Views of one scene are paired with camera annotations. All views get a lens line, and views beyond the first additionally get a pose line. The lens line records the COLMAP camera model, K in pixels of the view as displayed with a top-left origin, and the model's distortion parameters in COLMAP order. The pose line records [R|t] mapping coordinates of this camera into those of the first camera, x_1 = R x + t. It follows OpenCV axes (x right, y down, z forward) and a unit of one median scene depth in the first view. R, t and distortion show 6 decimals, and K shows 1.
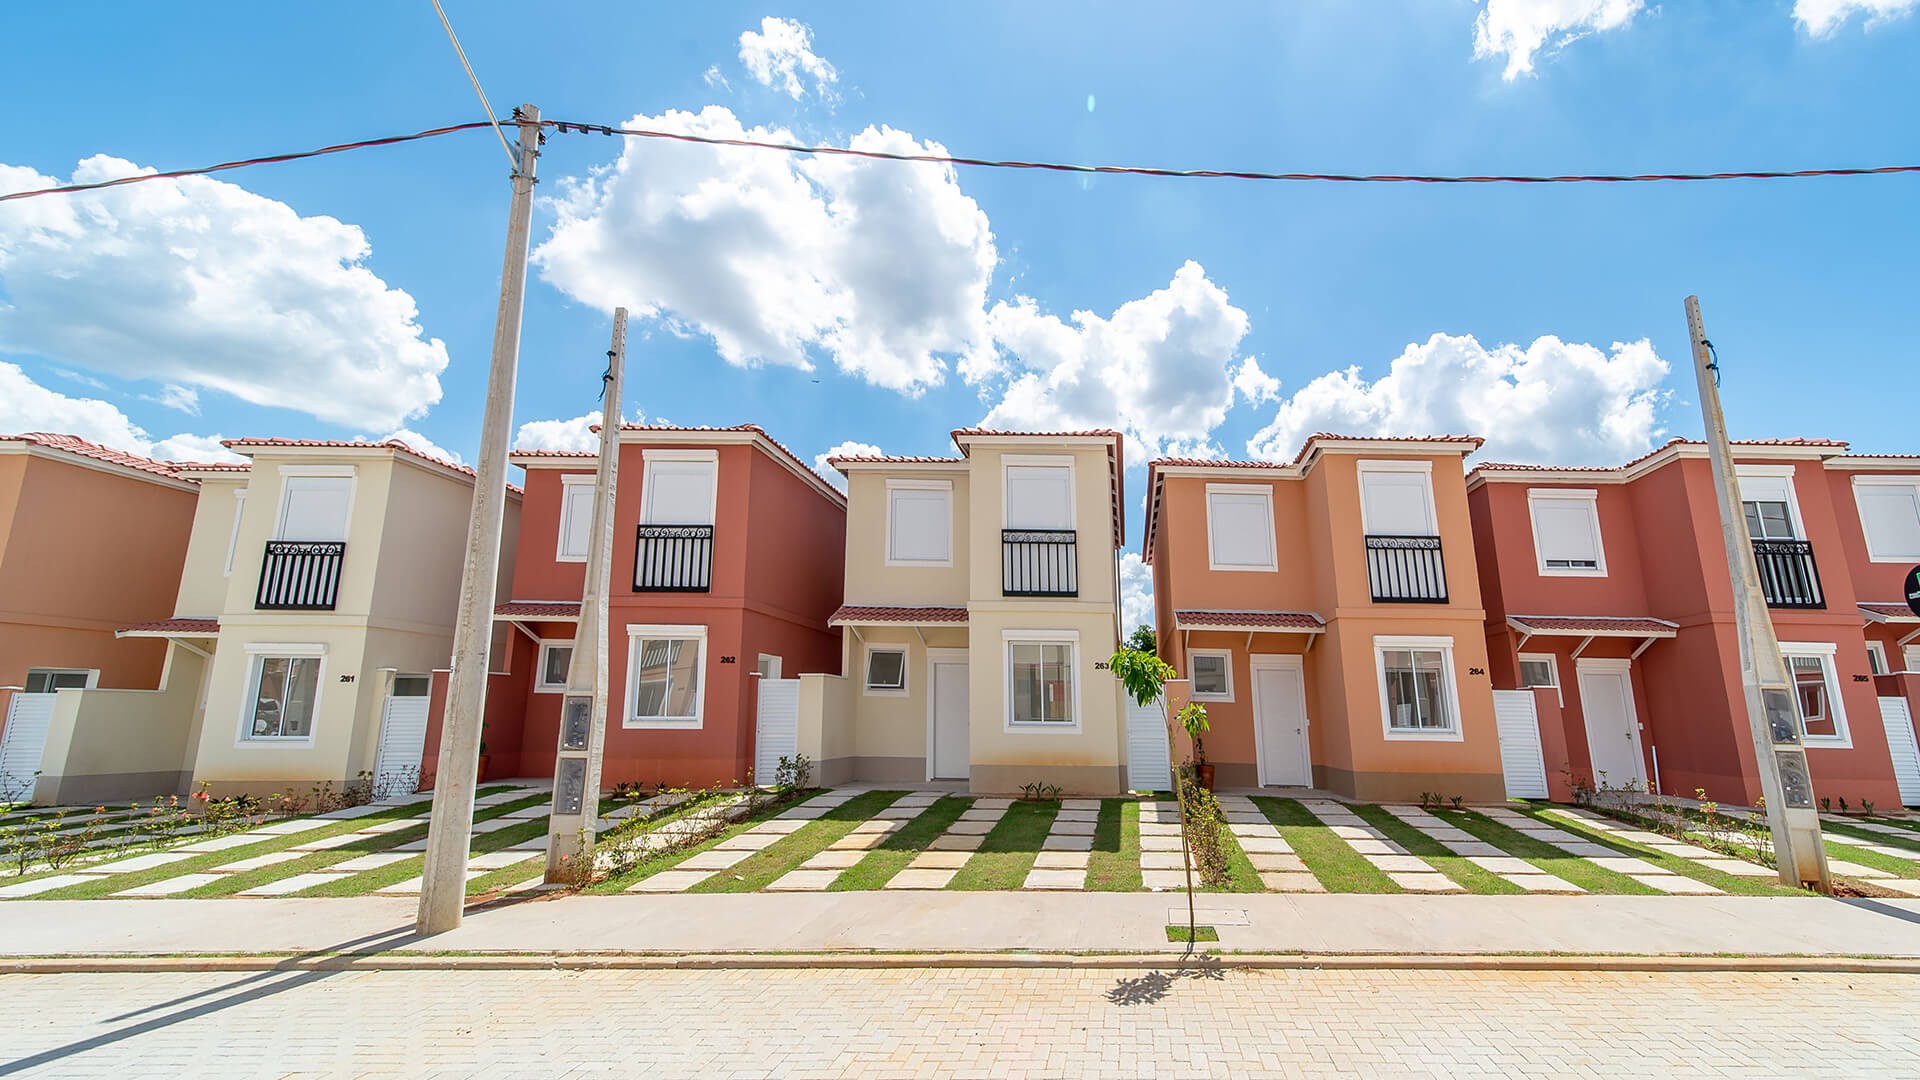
lens RADIAL K [[840.9, 0, 961.5], [0, 840.9, 556.4], [0, 0, 1]] dist [0.010923, -0.000528]
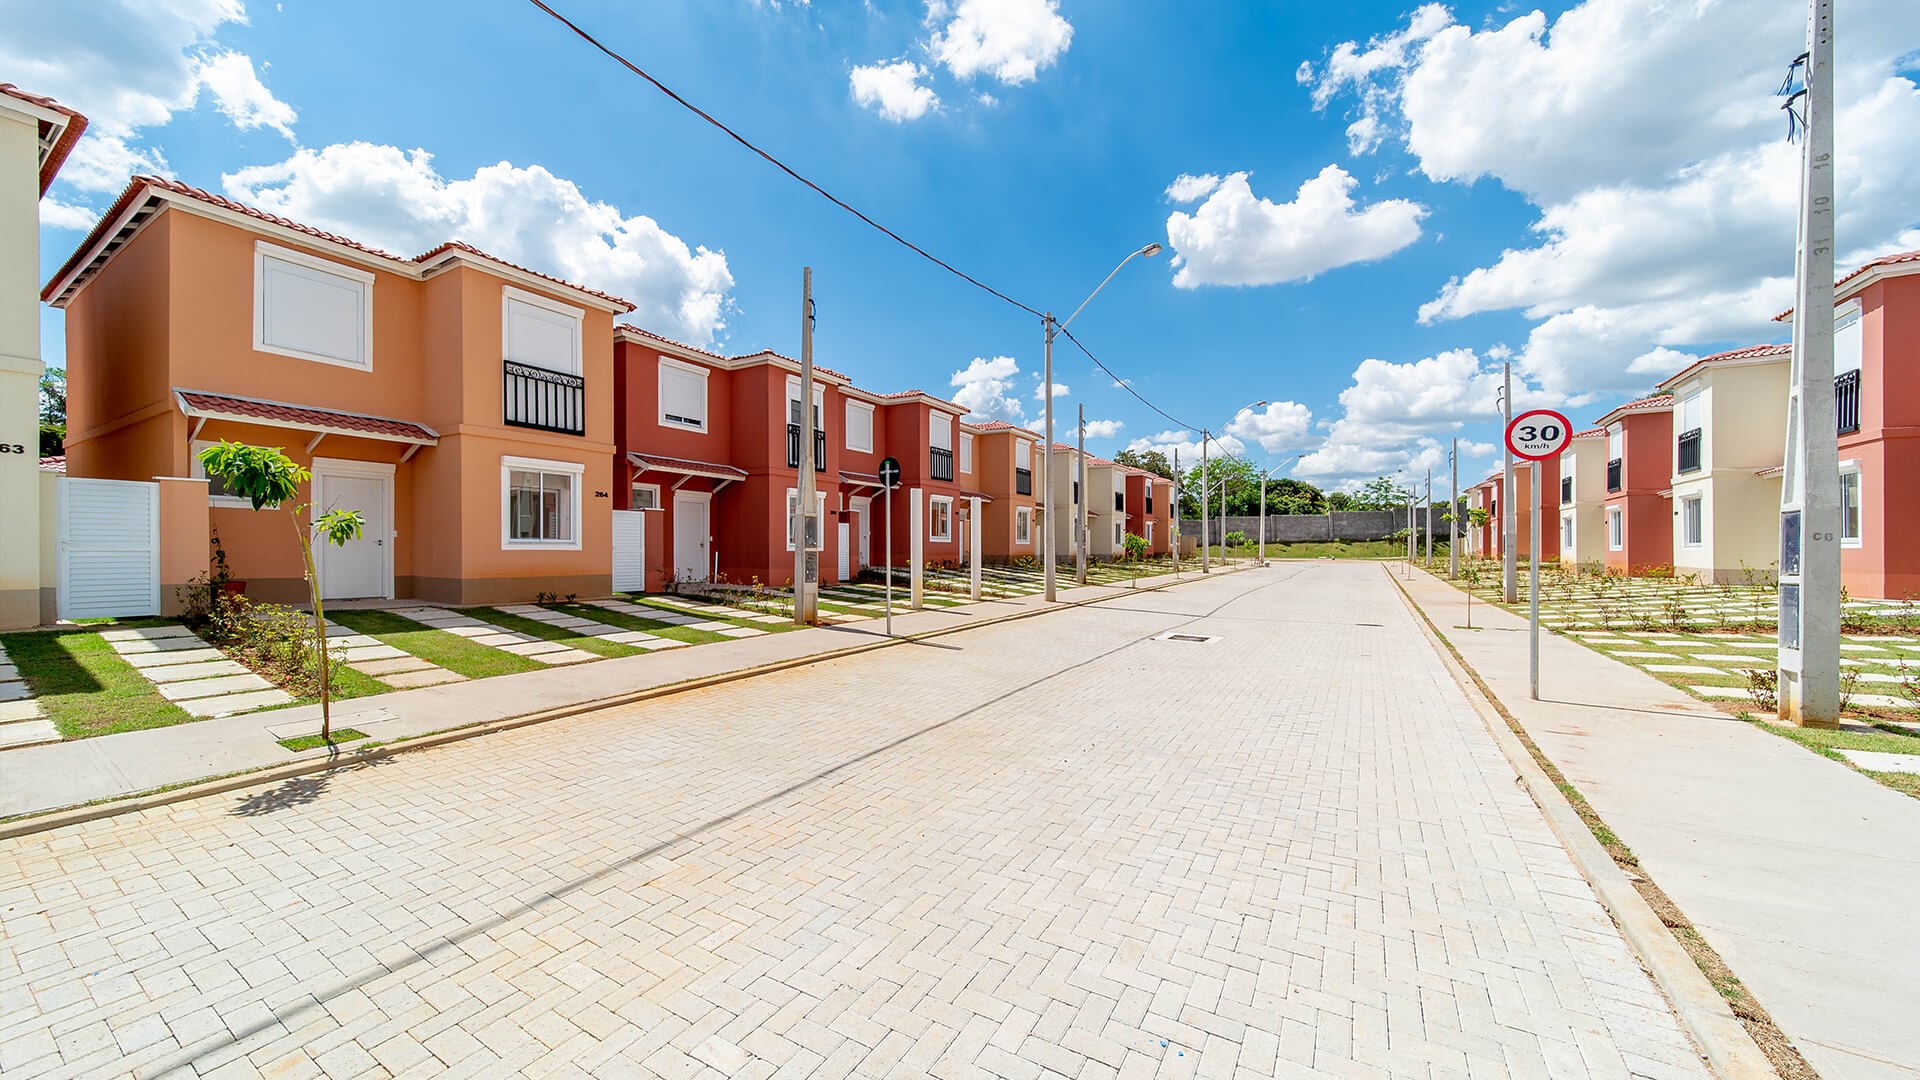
lens RADIAL K [[840.9, 0, 963.7], [0, 840.9, 548.7], [0, 0, 1]] dist [0.010923, -0.000528]
pose [[0.483151, 0.009086, 0.875490, -0.214518], [-0.185783, 0.978239, 0.092375, 0.002136], [-0.855599, -0.207282, 0.474325, -0.051901]]
